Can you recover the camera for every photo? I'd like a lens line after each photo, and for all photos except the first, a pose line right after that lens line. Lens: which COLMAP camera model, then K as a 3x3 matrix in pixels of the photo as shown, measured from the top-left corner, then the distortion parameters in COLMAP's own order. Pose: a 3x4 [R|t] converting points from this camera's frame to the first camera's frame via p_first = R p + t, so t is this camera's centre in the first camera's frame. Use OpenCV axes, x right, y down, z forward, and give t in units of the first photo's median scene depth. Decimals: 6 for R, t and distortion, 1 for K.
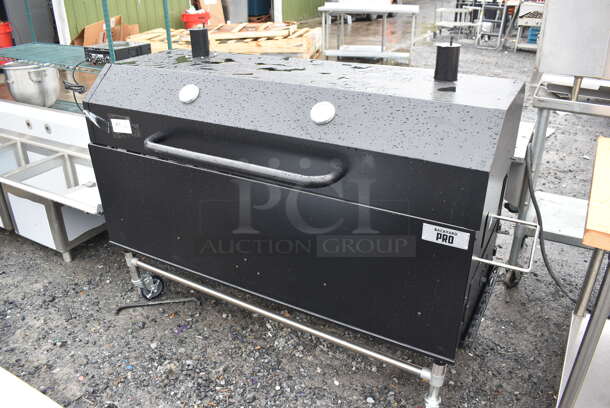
lens RADIAL K [[476.0, 0, 305.0], [0, 476.0, 204.0], [0, 0, 1]] dist [-0.090535, 0.006072]
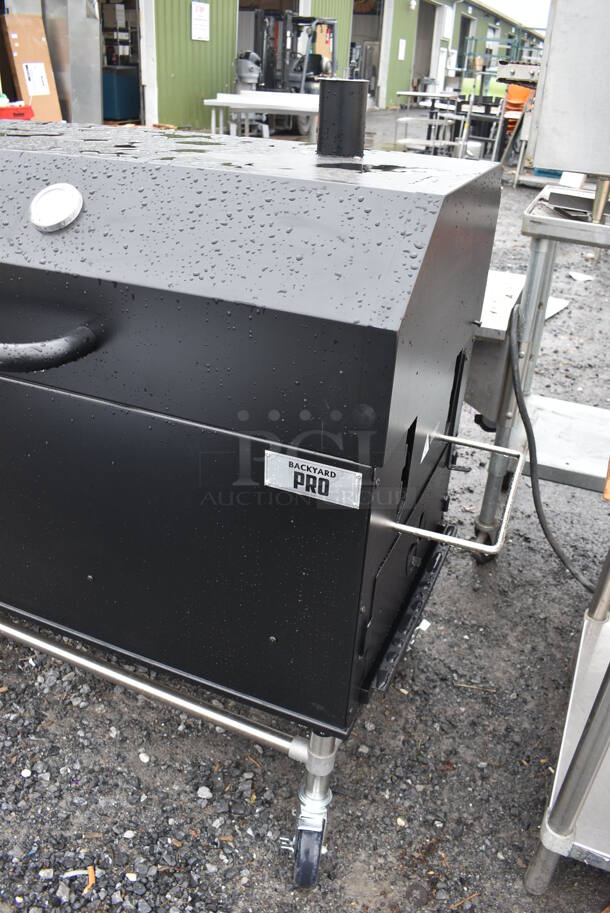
lens RADIAL K [[712.5, 0, 301.8], [0, 712.5, 460.6], [0, 0, 1]] dist [-0.090535, 0.006072]
pose [[0.991647, -0.003913, 0.128925, 0.137571], [-0.003203, 0.998485, 0.054940, 0.008964], [-0.128945, -0.054894, 0.990131, 0.224498]]
